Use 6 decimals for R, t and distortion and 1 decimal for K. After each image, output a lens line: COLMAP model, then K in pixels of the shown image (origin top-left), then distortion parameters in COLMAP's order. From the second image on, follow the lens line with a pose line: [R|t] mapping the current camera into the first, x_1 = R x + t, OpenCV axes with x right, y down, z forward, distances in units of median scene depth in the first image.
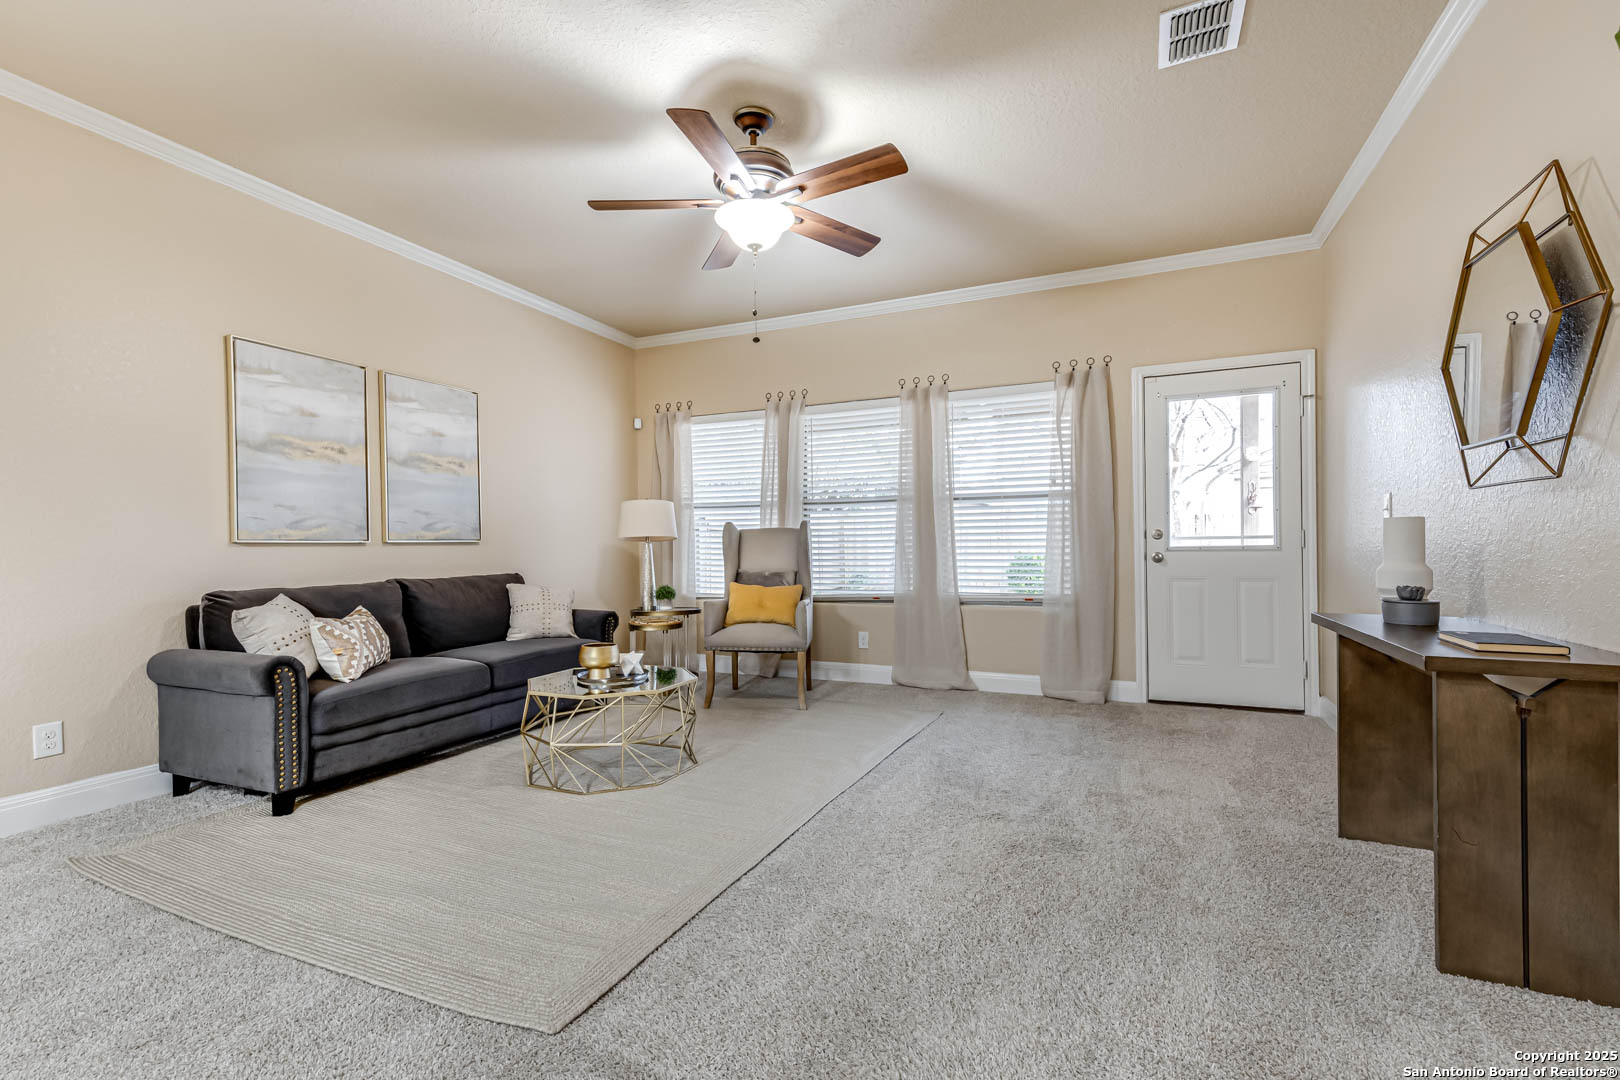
lens RADIAL K [[729.8, 0, 810.0], [0, 729.8, 540.0], [0, 0, 1]] dist [0.028873, 0.000008]
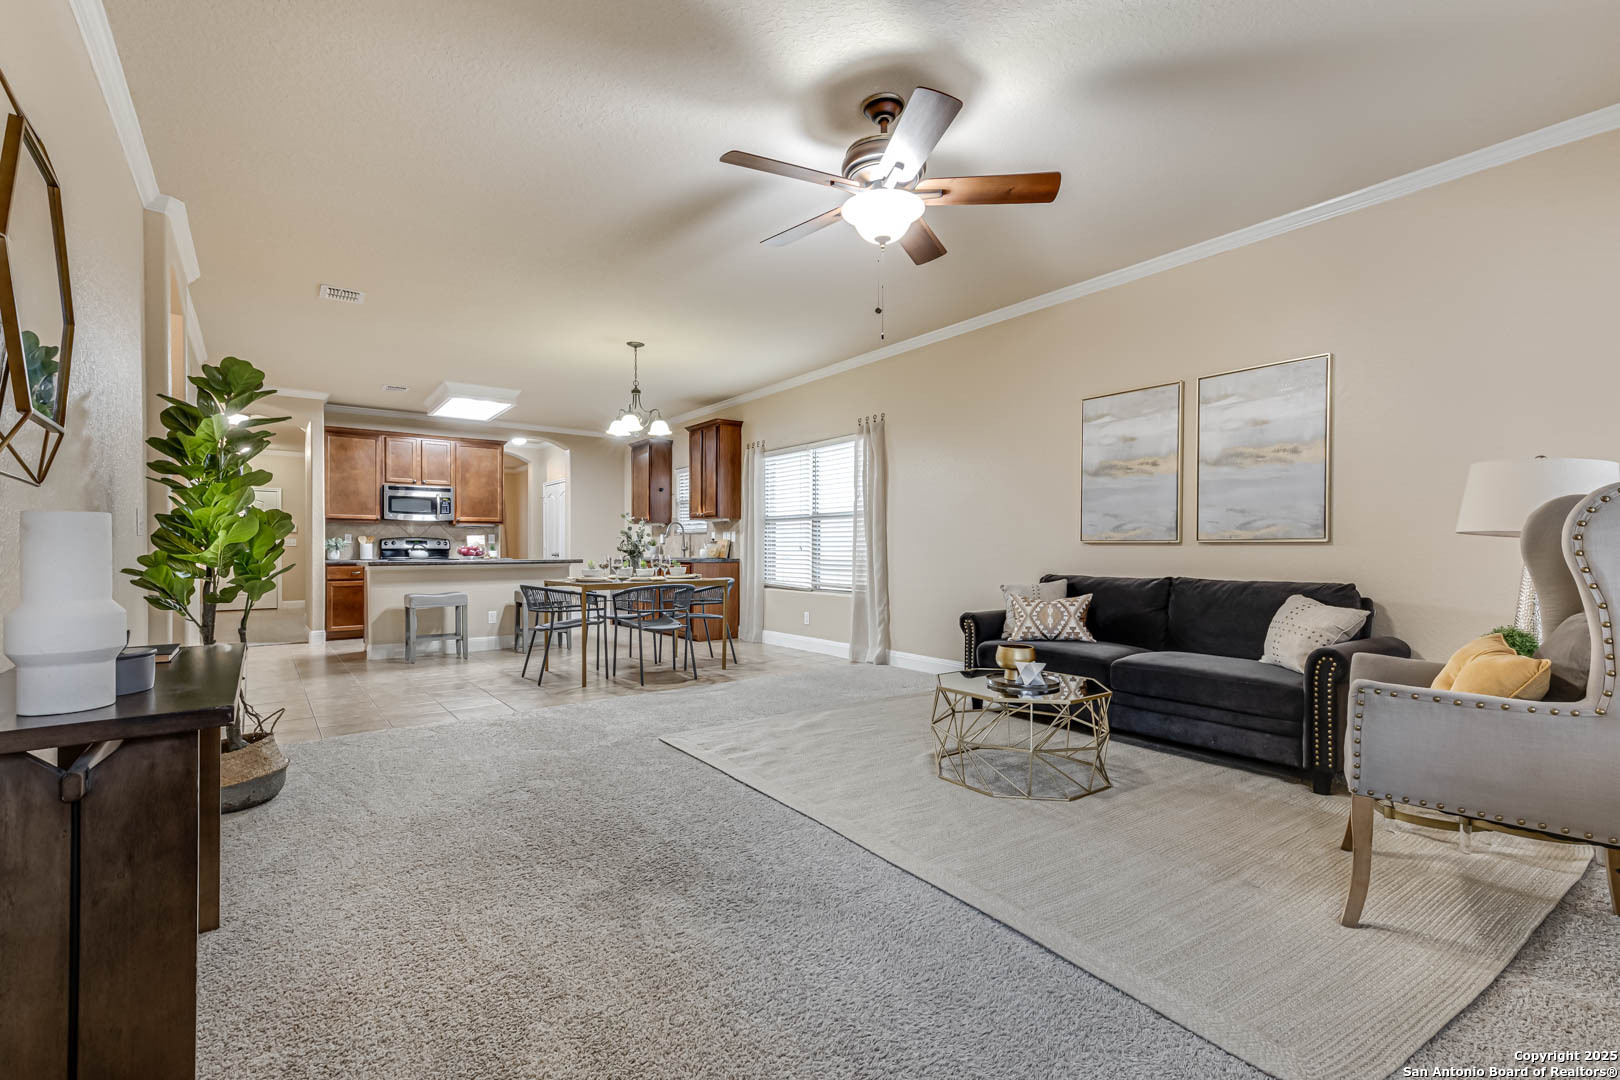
lens RADIAL K [[726.0, 0, 802.4], [0, 726.0, 546.7], [0, 0, 1]] dist [0.027716, 0.000032]
pose [[-0.507306, 0.011411, -0.861690, 0.525648], [0.010354, 0.999921, 0.007146, -0.003059], [0.861704, -0.005296, -0.507384, 0.909327]]
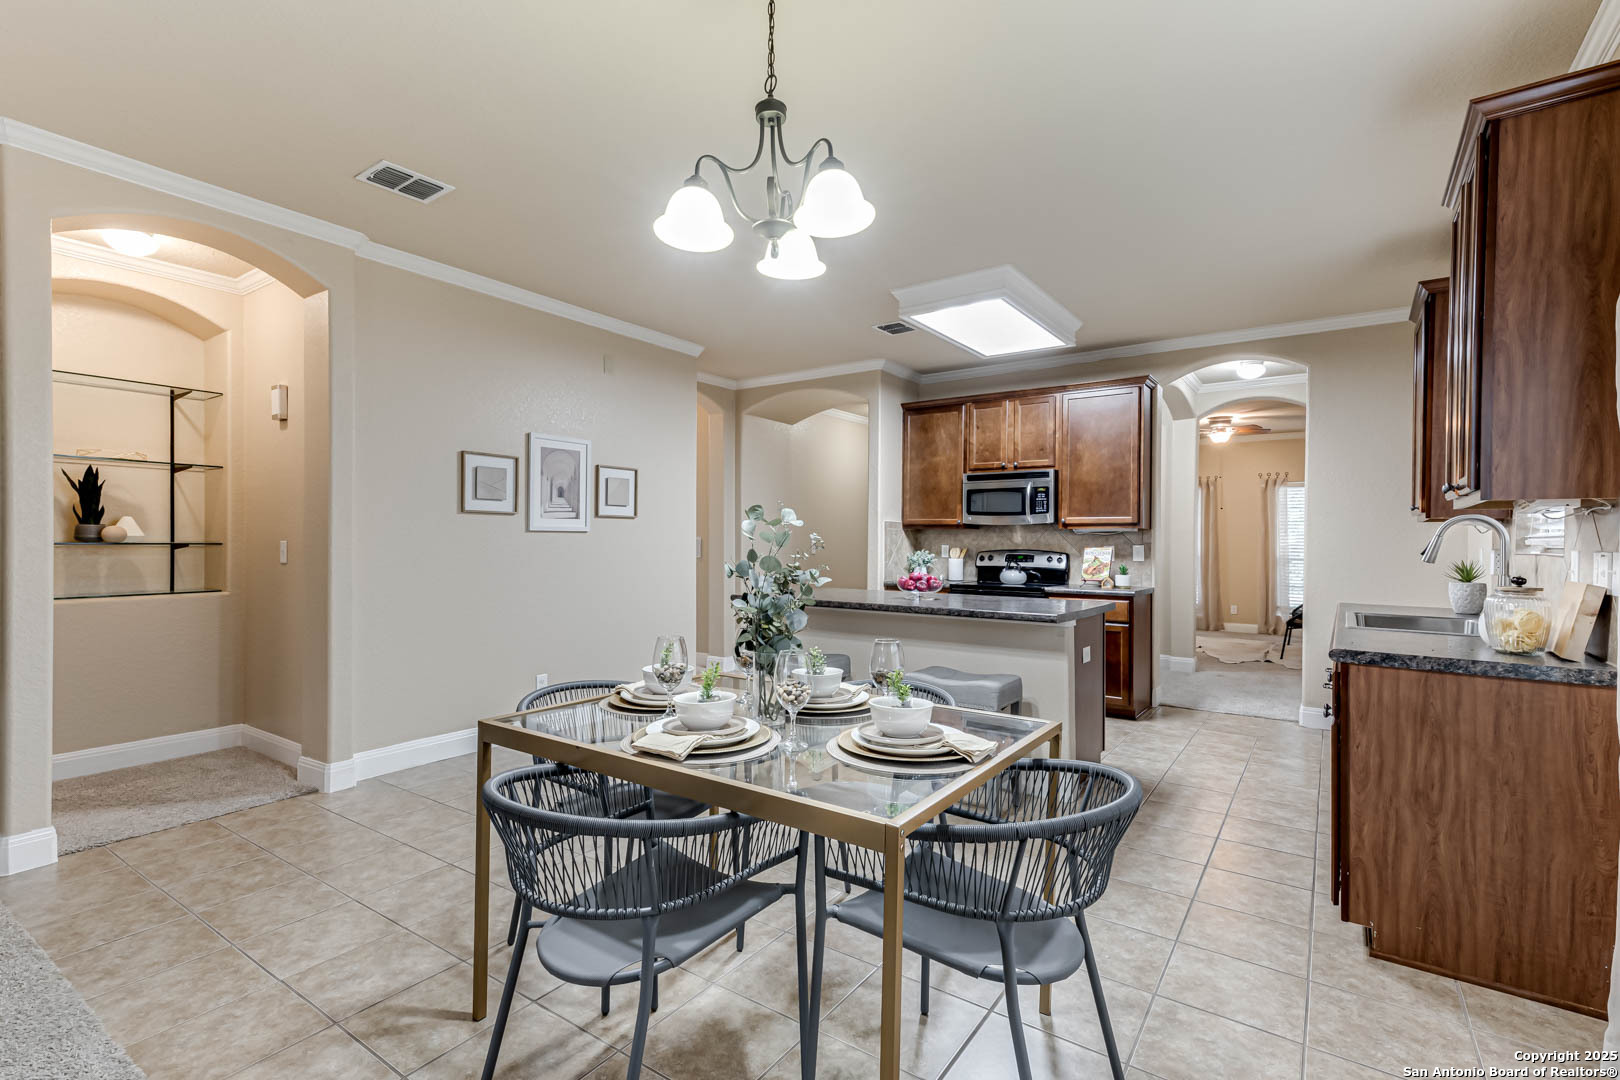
lens RADIAL K [[749.5, 0, 827.1], [0, 749.5, 538.5], [0, 0, 1]] dist [0.027449, 0.000086]
pose [[-0.980857, 0.006127, 0.194632, -0.580241], [0.004693, 0.999958, -0.007832, -0.036755], [-0.194671, -0.006768, -0.980845, 0.378025]]
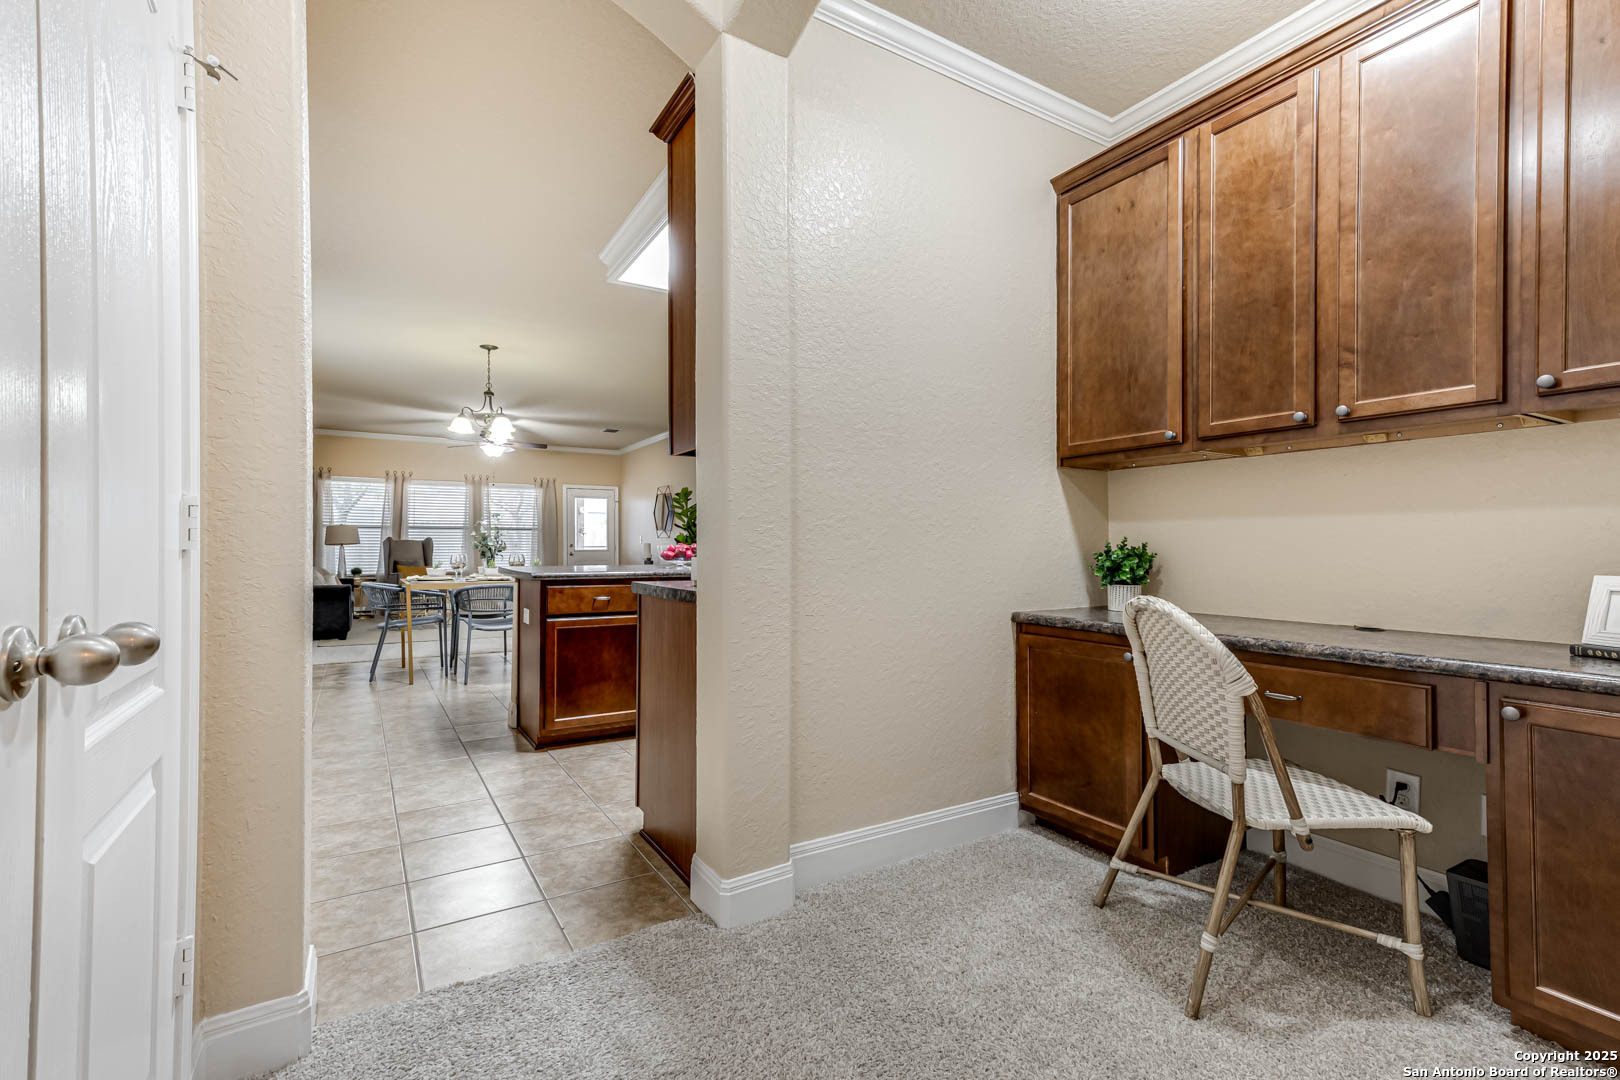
lens RADIAL K [[726.0, 0, 802.4], [0, 726.0, 546.7], [0, 0, 1]] dist [0.027716, 0.000032]
pose [[0.585502, 0.015051, 0.810531, -1.206947], [-0.011581, 0.999881, -0.010201, 0.011386], [-0.810588, -0.003414, 0.585606, -1.271848]]
